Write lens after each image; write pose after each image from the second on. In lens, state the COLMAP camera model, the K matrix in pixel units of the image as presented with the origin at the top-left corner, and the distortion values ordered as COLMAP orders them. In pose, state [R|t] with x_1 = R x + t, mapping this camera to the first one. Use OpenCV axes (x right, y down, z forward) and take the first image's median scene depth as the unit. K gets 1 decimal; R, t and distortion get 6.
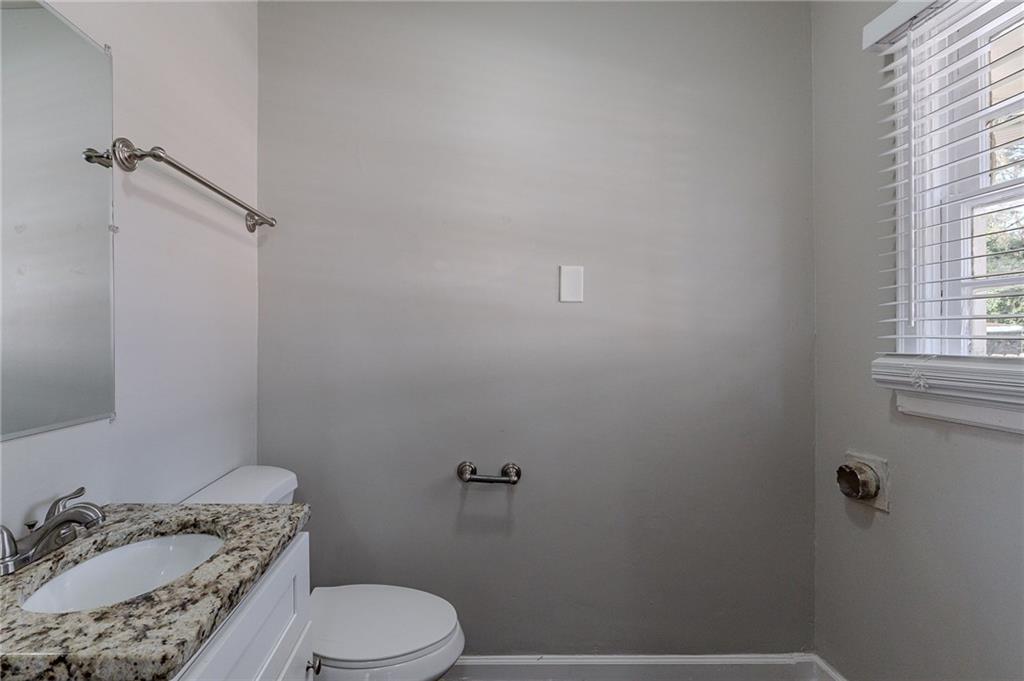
lens RADIAL K [[485.8, 0, 512.0], [0, 485.8, 338.5], [0, 0, 1]] dist [-0.017335, -0.000112]
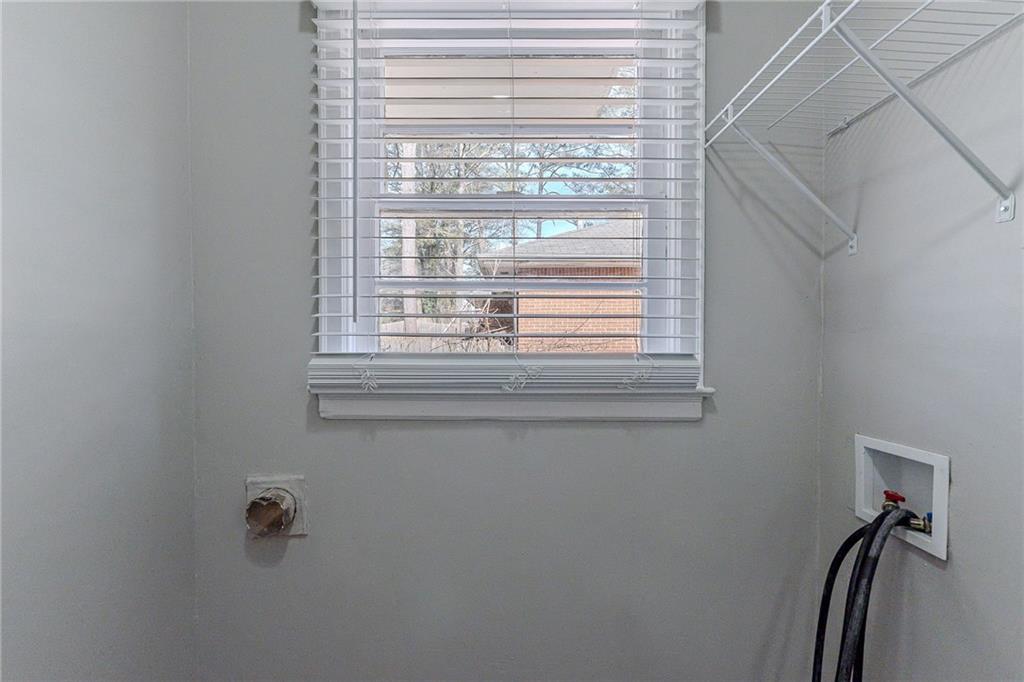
lens RADIAL K [[485.8, 0, 511.6], [0, 485.8, 339.6], [0, 0, 1]] dist [-0.017335, -0.000112]
pose [[0.093998, -0.015640, 0.995450, -0.053066], [0.003578, 0.999875, 0.015372, -0.005753], [-0.995566, 0.002117, 0.094042, 0.570007]]
